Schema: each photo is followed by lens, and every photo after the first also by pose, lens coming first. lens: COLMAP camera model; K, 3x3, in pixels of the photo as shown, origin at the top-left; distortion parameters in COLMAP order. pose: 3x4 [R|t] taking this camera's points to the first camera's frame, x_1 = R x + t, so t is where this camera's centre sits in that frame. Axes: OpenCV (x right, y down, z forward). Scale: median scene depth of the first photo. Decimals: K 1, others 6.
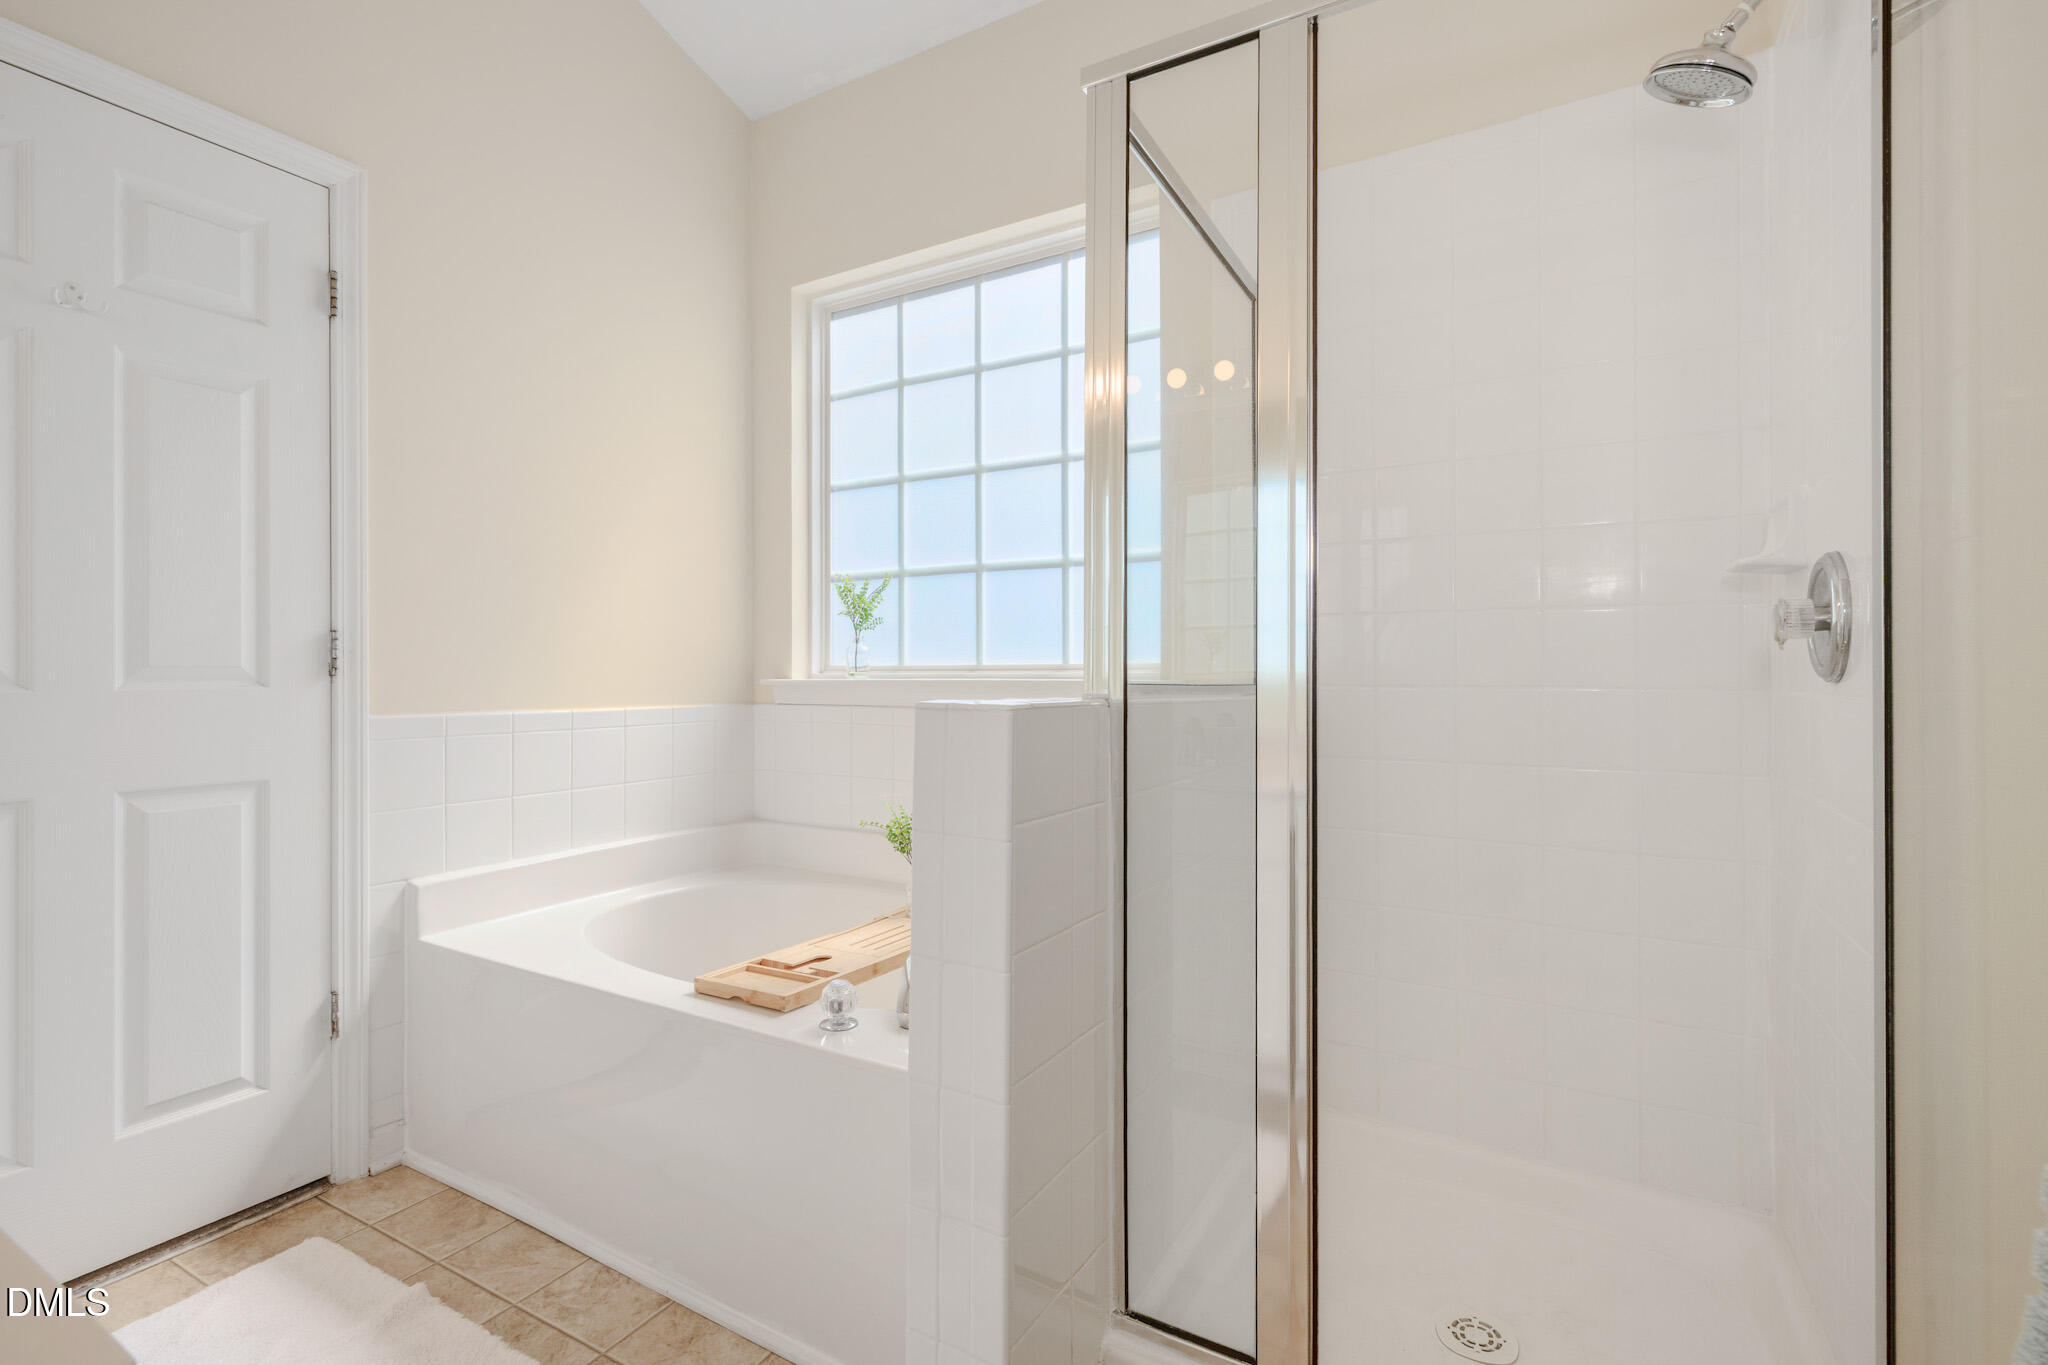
lens RADIAL K [[933.4, 0, 1019.7], [0, 933.4, 668.4], [0, 0, 1]] dist [0.000897, -0.000022]
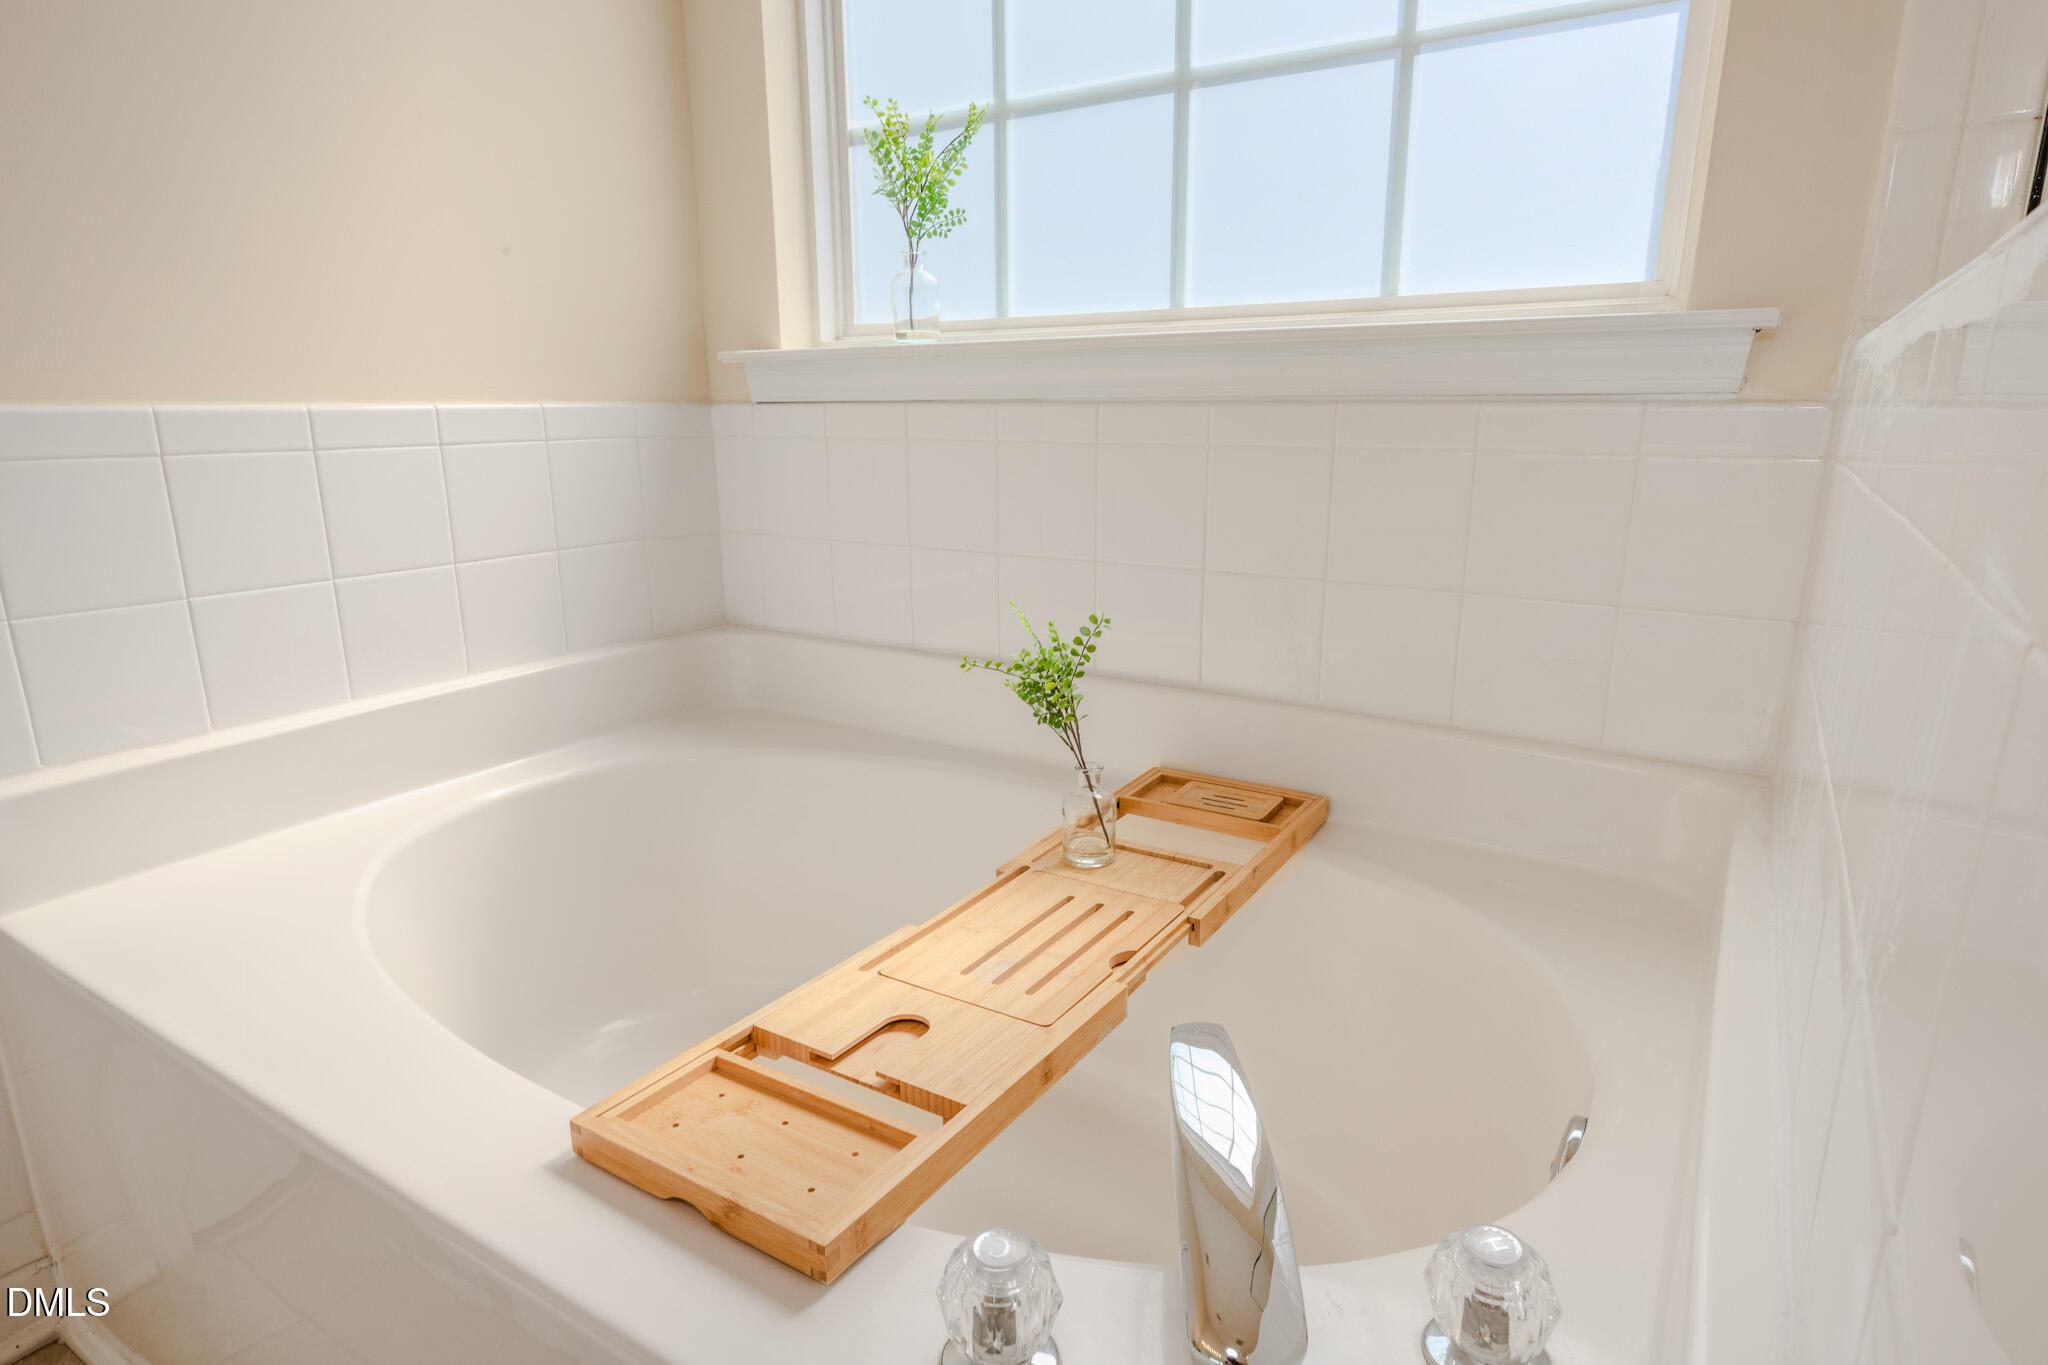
lens RADIAL K [[1164.1, 0, 1015.3], [0, 1164.1, 690.2], [0, 0, 1]] dist [-0.002706, -0.000101]
pose [[0.999055, 0.004414, -0.043249, -0.095697], [0.006537, 0.968271, 0.249818, 0.034262], [0.042980, -0.249864, 0.967327, 0.375223]]
